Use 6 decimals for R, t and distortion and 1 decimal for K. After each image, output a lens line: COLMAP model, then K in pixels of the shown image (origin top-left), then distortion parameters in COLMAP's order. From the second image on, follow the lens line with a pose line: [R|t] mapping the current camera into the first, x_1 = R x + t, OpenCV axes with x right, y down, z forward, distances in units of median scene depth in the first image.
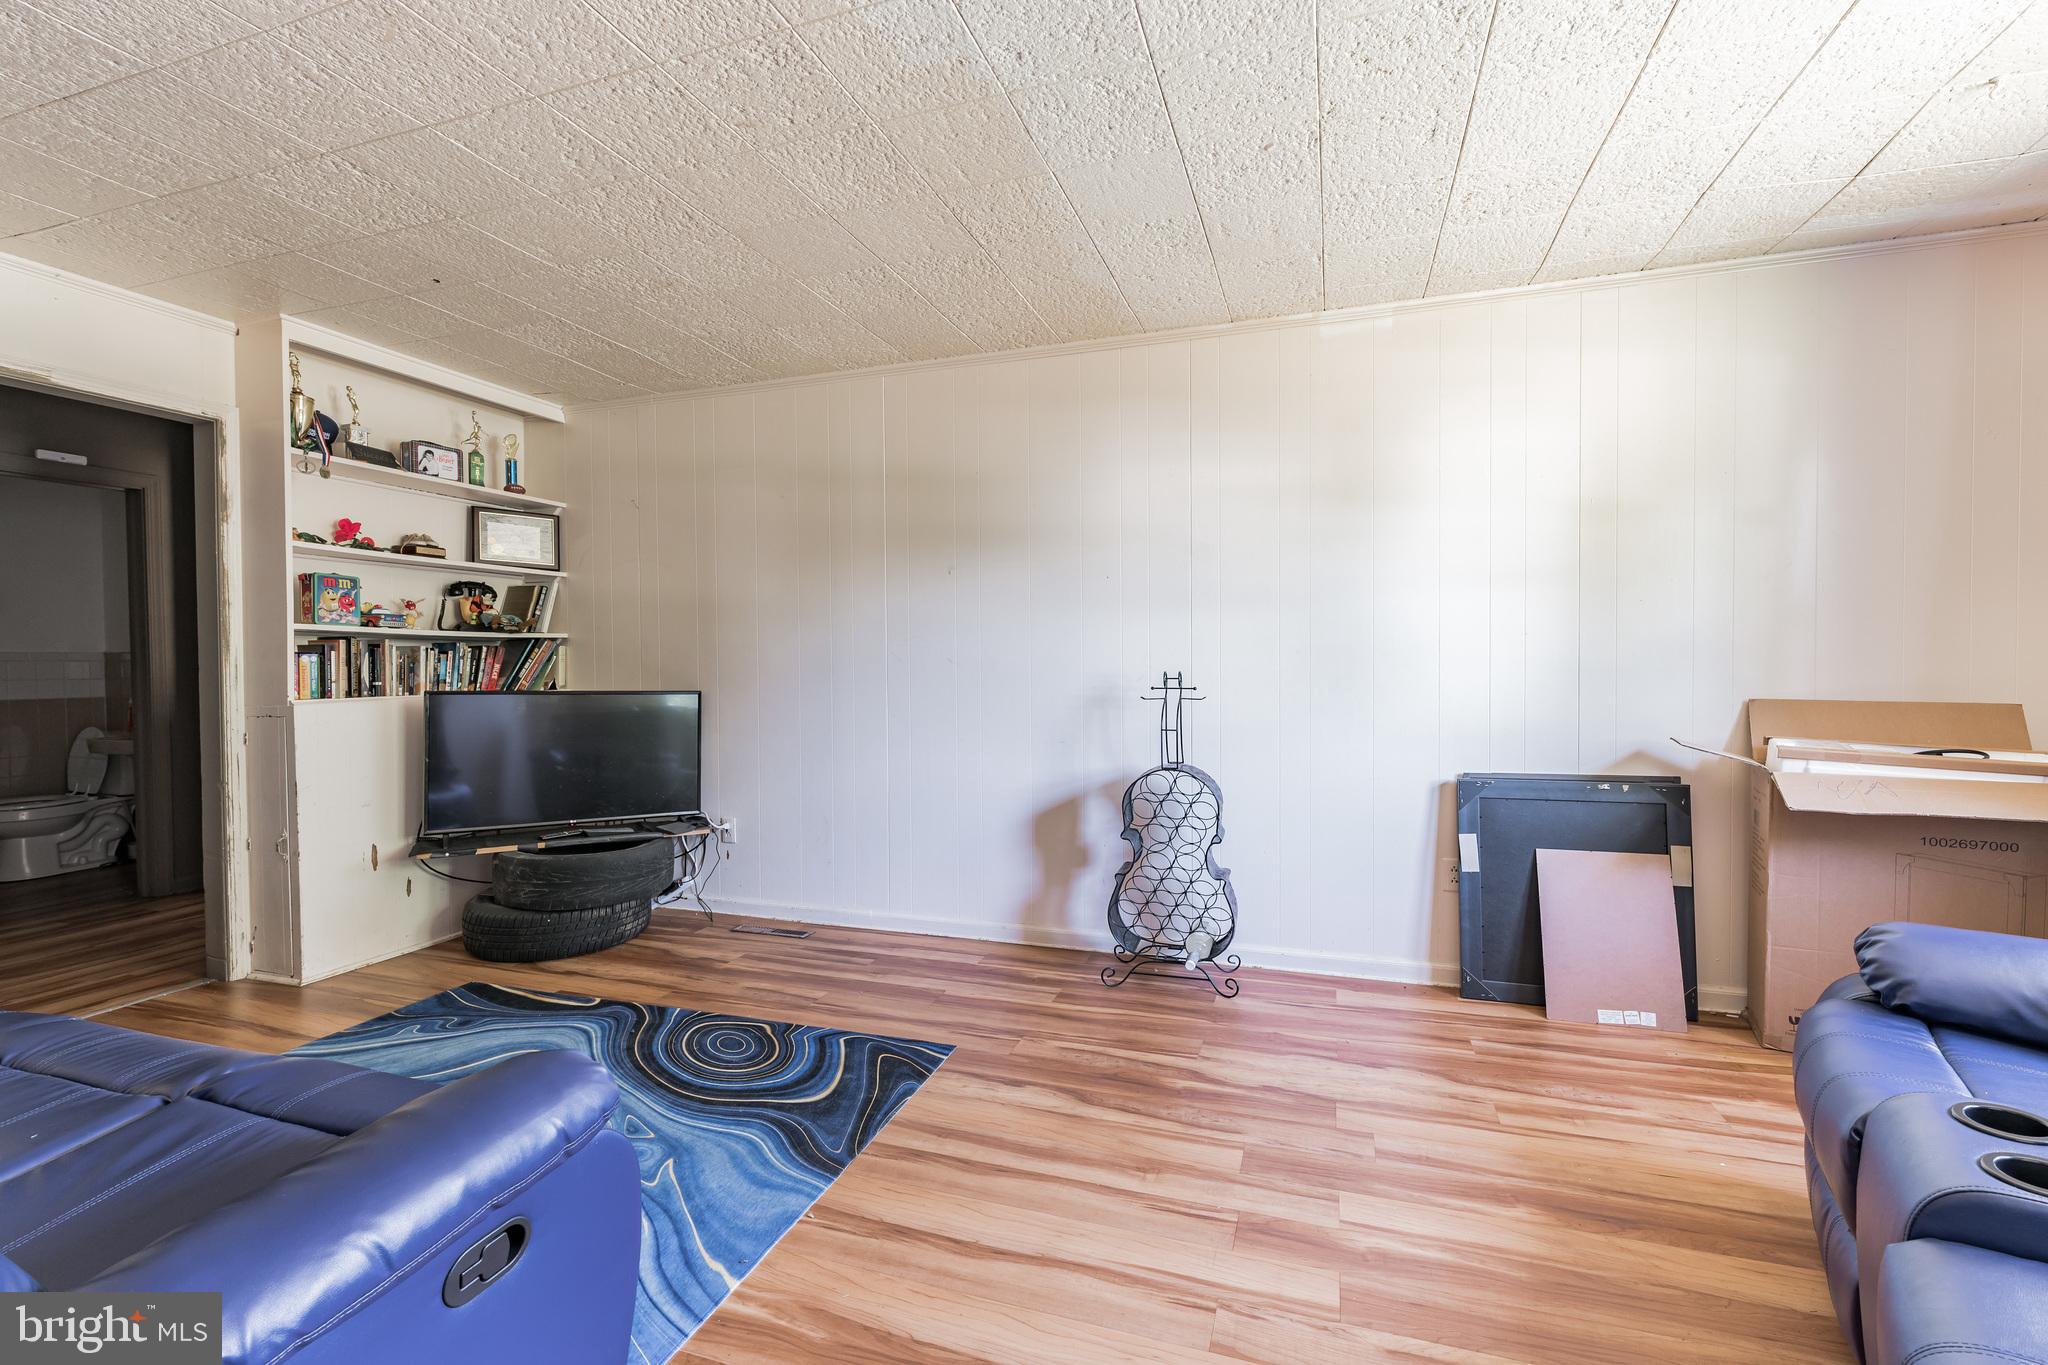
lens RADIAL K [[891.4, 0, 1031.8], [0, 891.4, 665.2], [0, 0, 1]] dist [-0.000262, -0.000045]
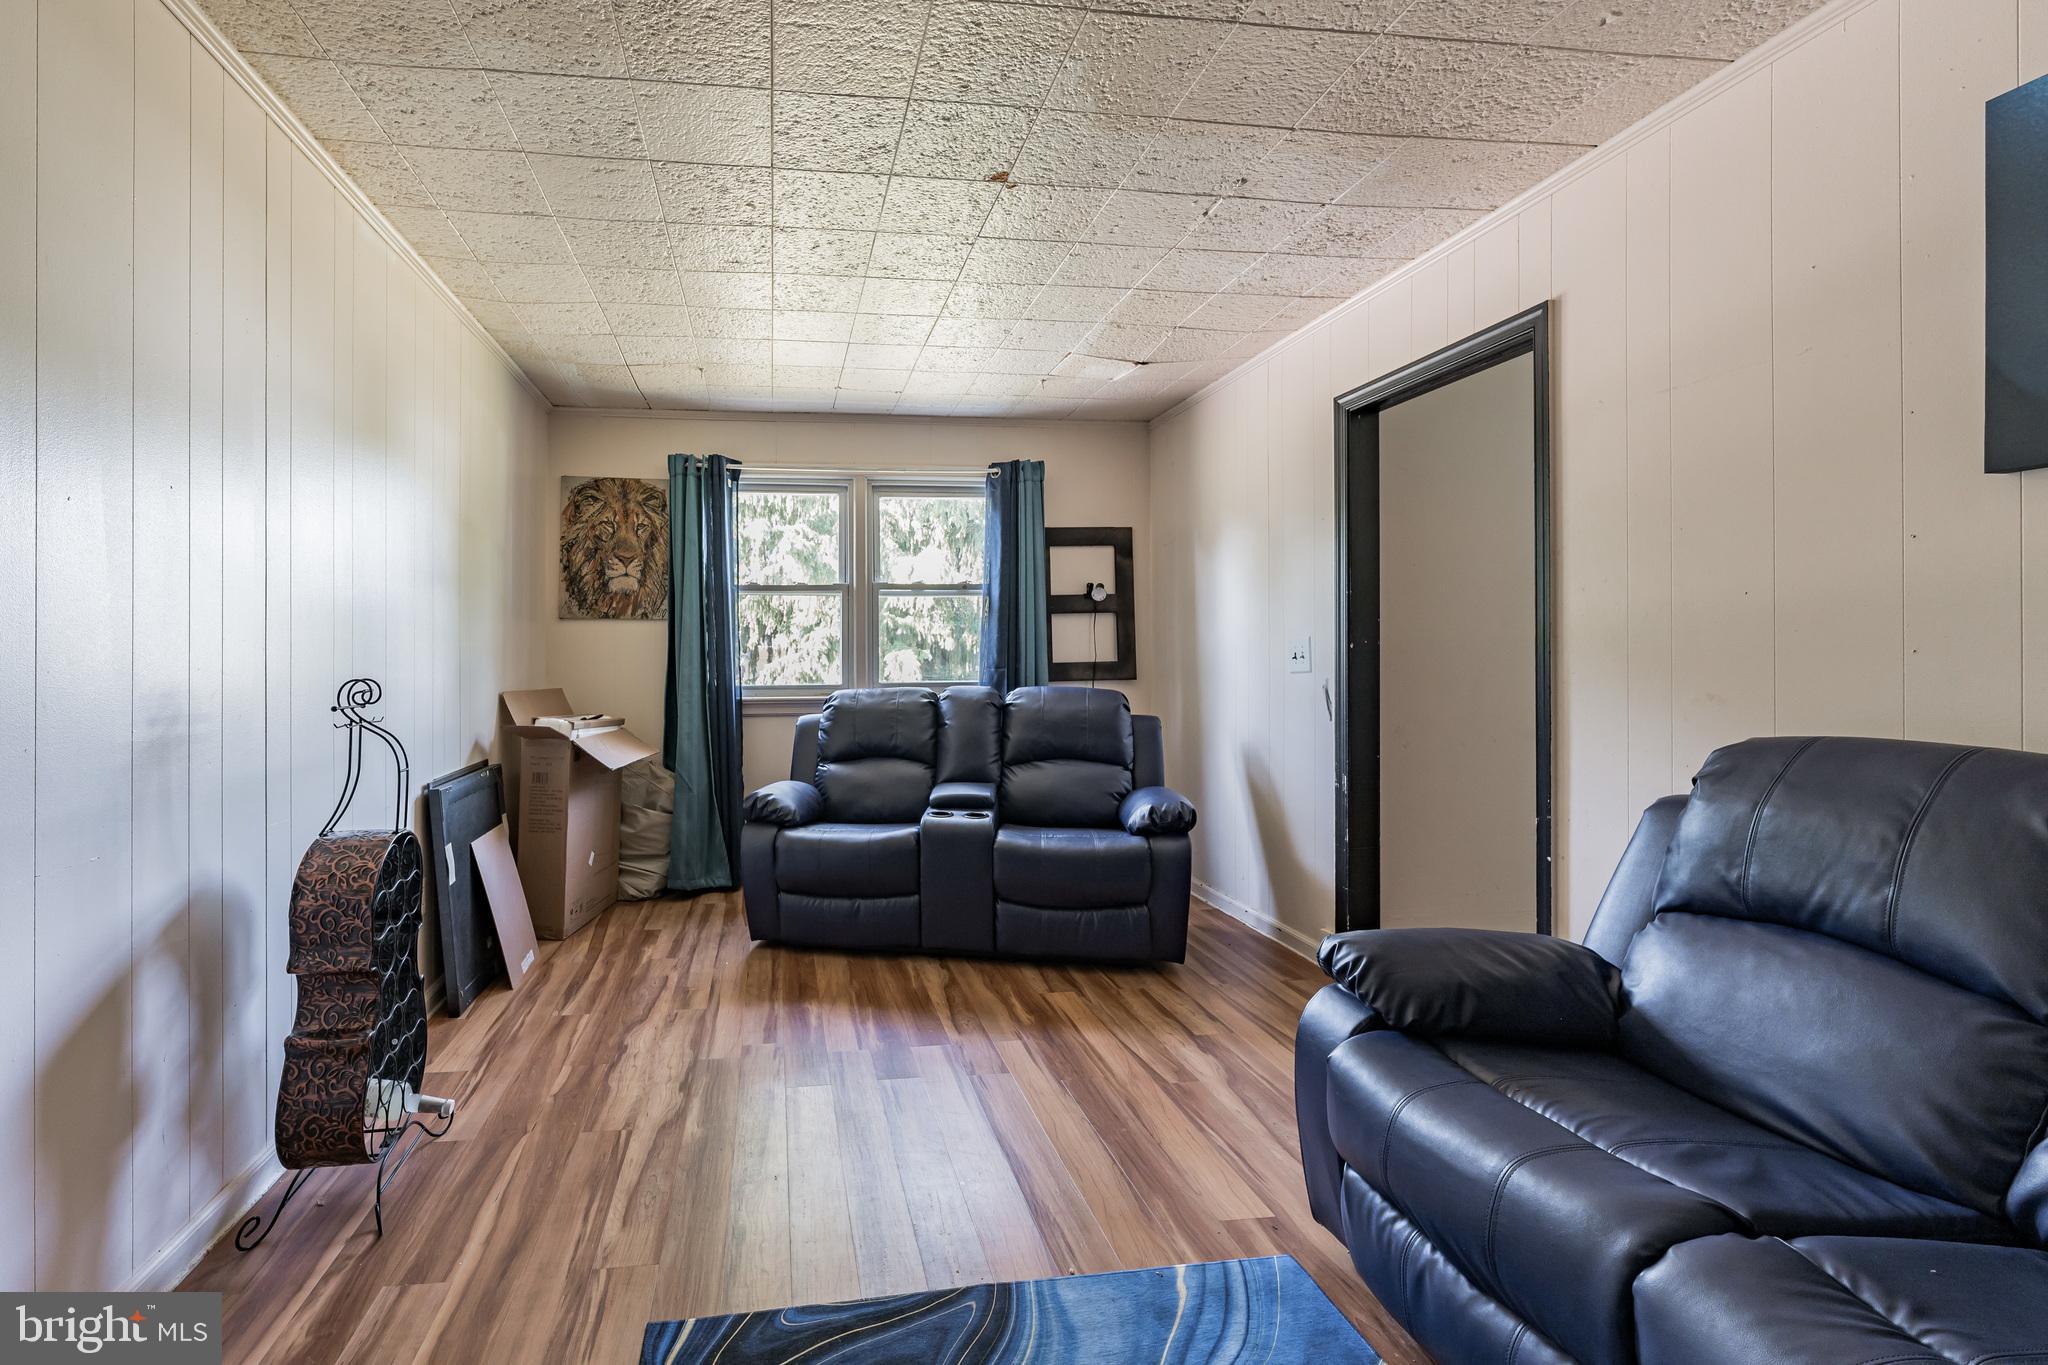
lens RADIAL K [[891.4, 0, 1031.8], [0, 891.4, 665.2], [0, 0, 1]] dist [-0.000262, -0.000045]
pose [[-0.567430, -0.001454, 0.823420, -0.839920], [0.001995, 0.999993, 0.003141, -0.005725], [-0.823419, 0.003425, -0.567423, 1.333657]]
